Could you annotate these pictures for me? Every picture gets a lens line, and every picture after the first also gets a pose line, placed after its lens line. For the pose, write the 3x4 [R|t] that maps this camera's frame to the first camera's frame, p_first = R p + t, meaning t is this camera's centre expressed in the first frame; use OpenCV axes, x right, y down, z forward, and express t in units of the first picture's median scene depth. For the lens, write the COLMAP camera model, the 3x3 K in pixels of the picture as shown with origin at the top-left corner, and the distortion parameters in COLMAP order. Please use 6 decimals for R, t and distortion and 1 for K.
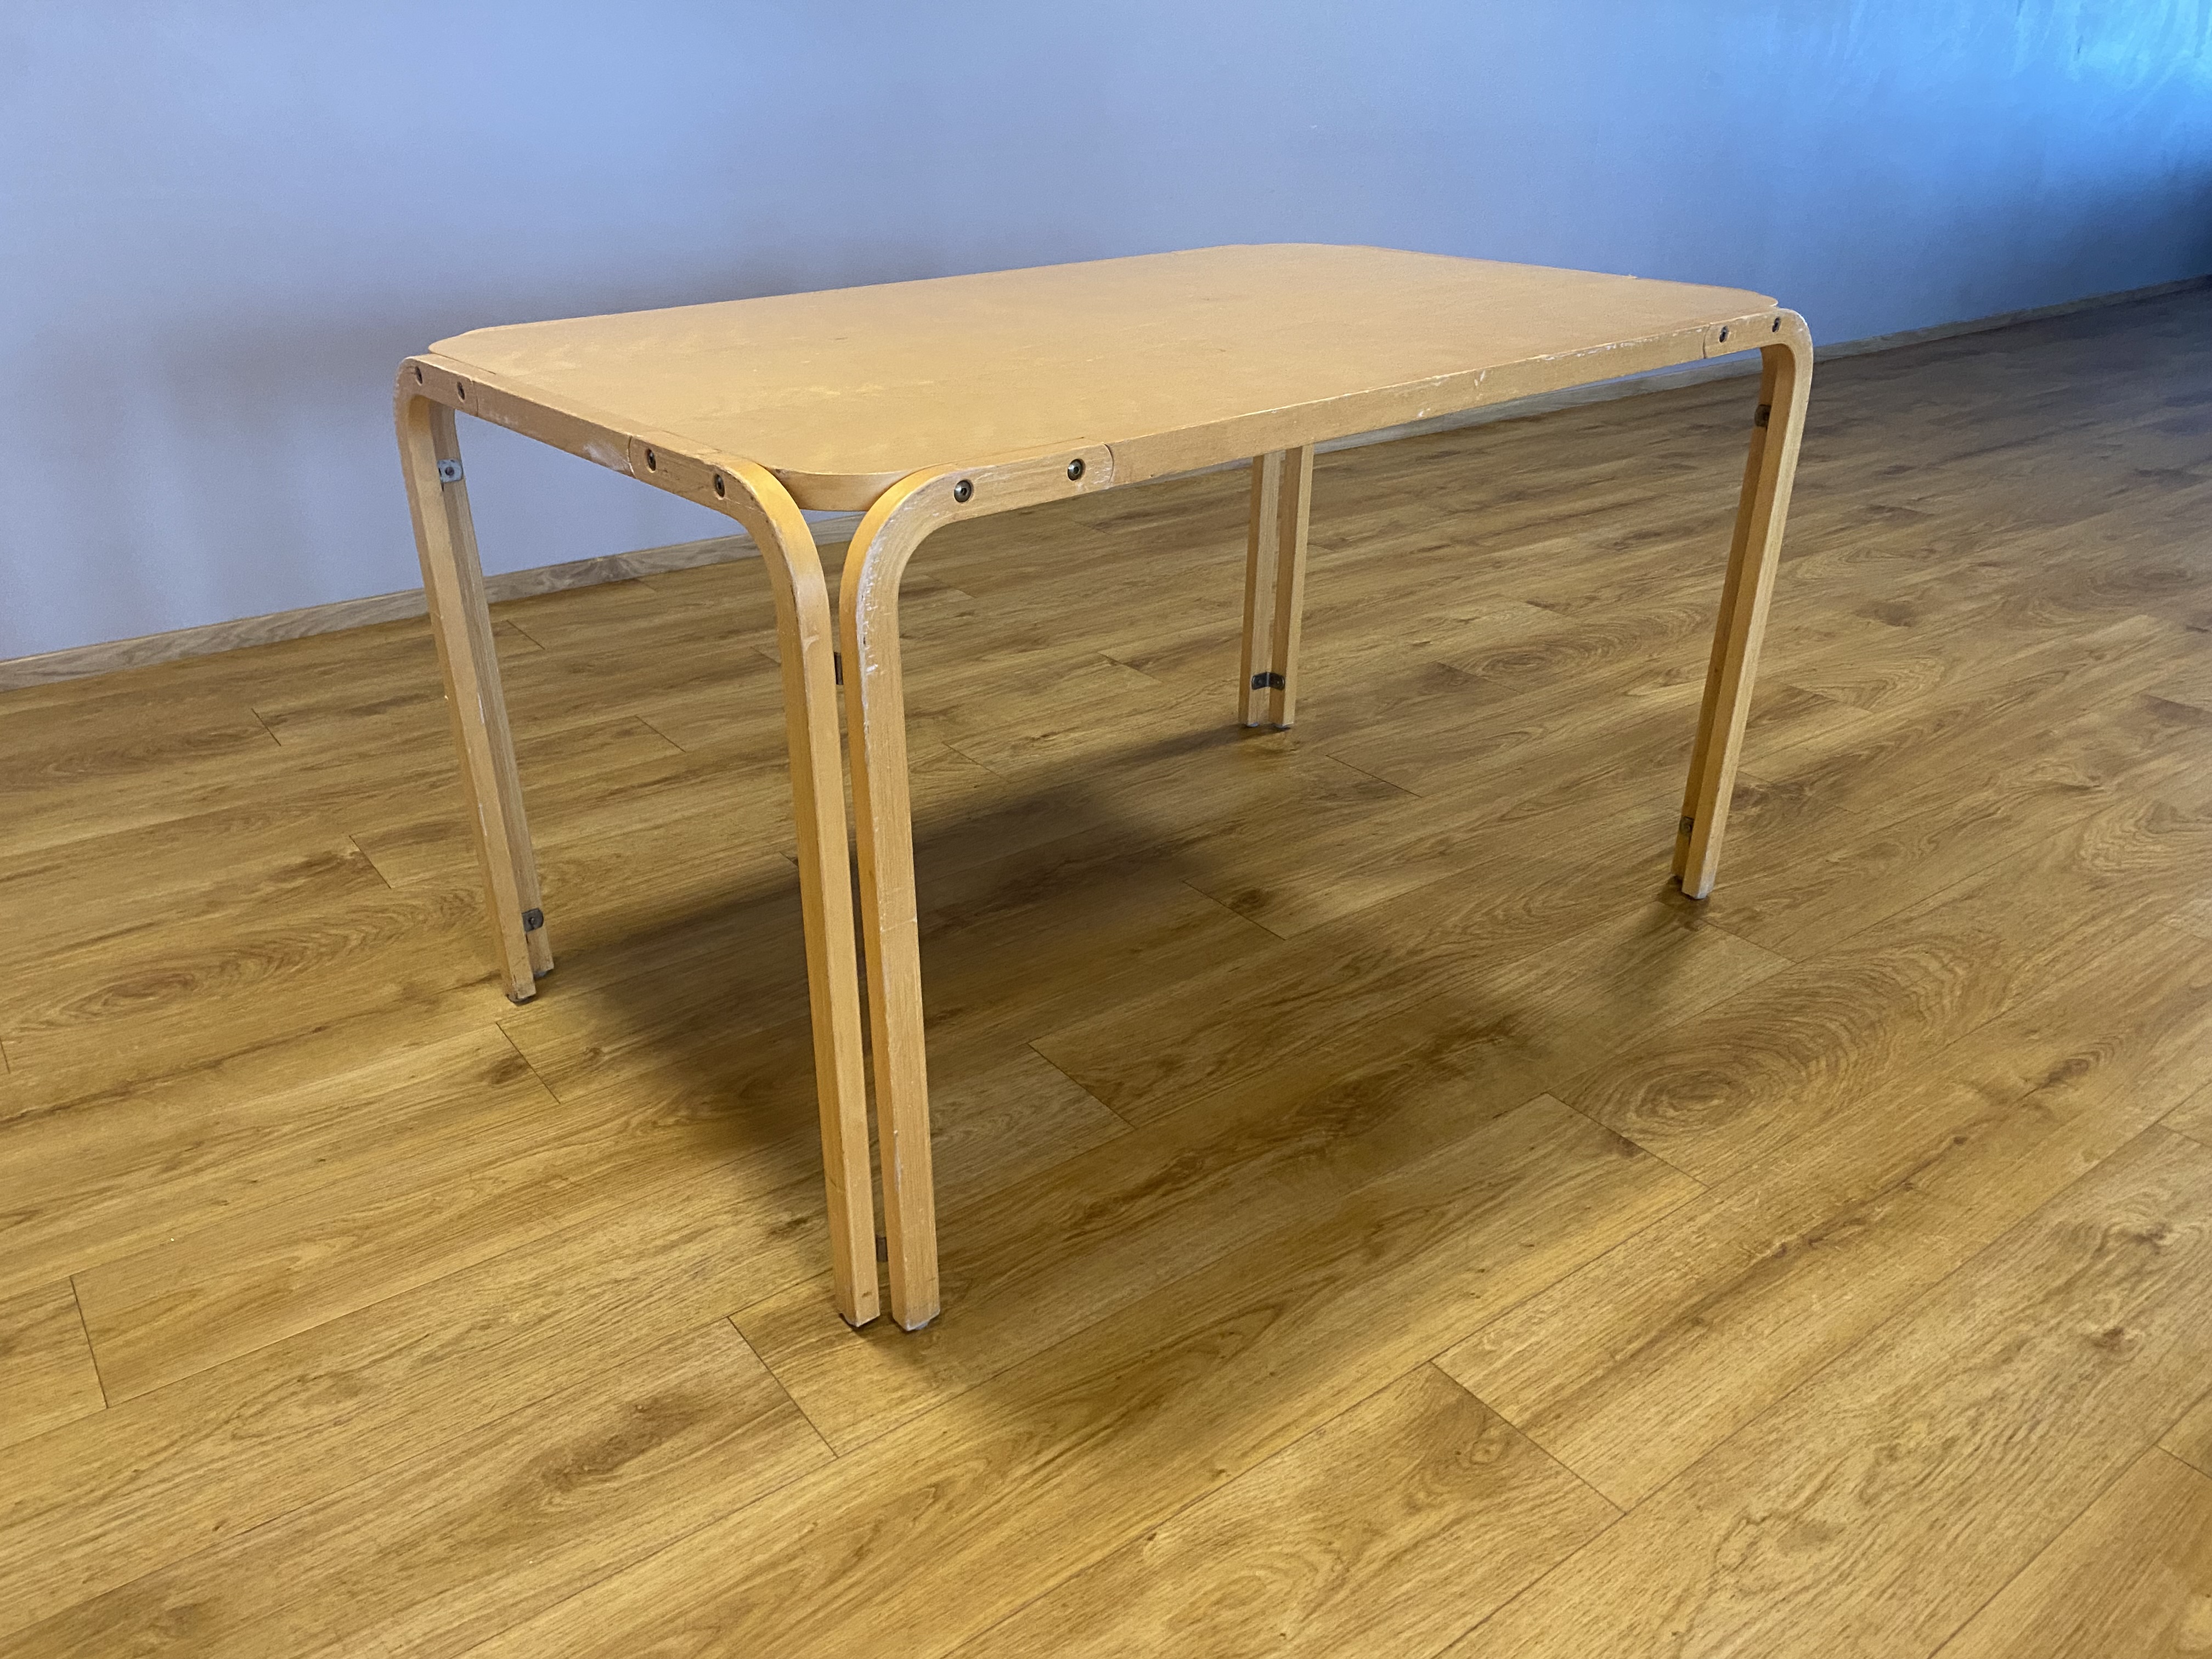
lens RADIAL K [[1612.1, 0, 1106.0], [0, 1612.1, 829.5], [0, 0, 1]] dist [0.033331, -0.071585]
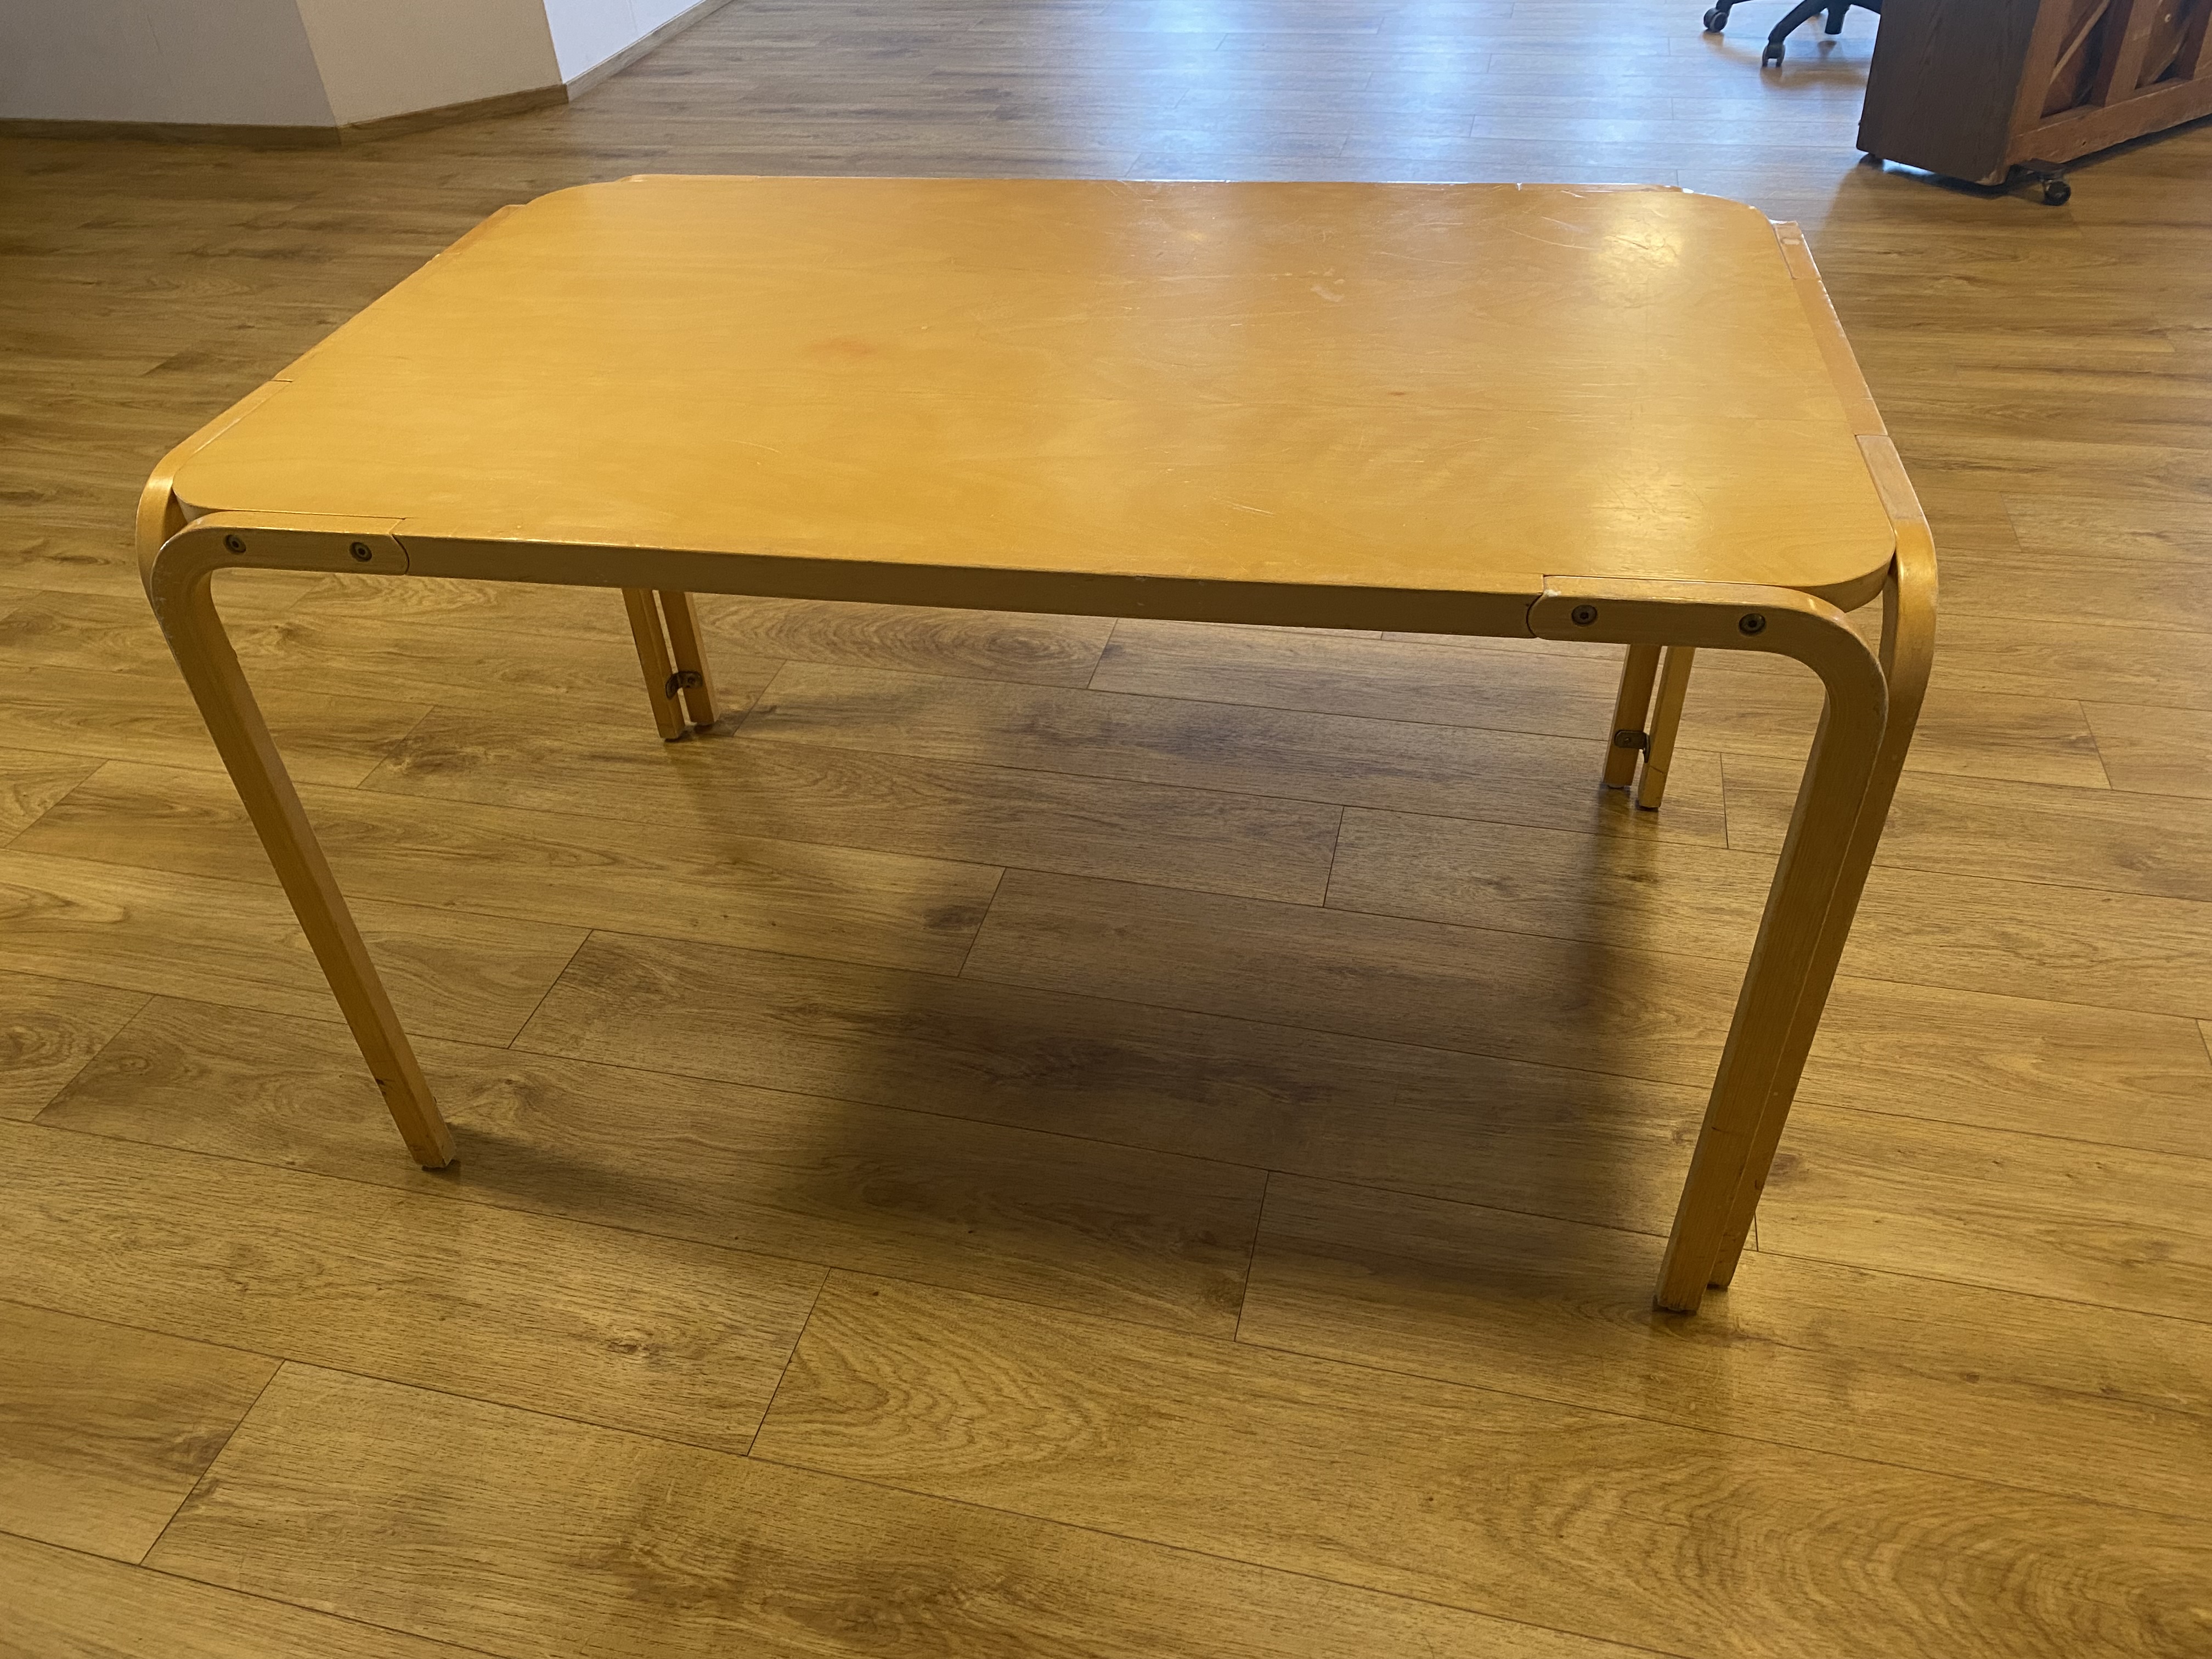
lens RADIAL K [[1612.1, 0, 1106.0], [0, 1612.1, 829.5], [0, 0, 1]] dist [0.033331, -0.071585]
pose [[-0.619843, -0.465381, 0.631835, -0.671391], [0.393412, 0.512381, 0.763343, -0.838281], [-0.678986, 0.721724, -0.134509, 1.345382]]
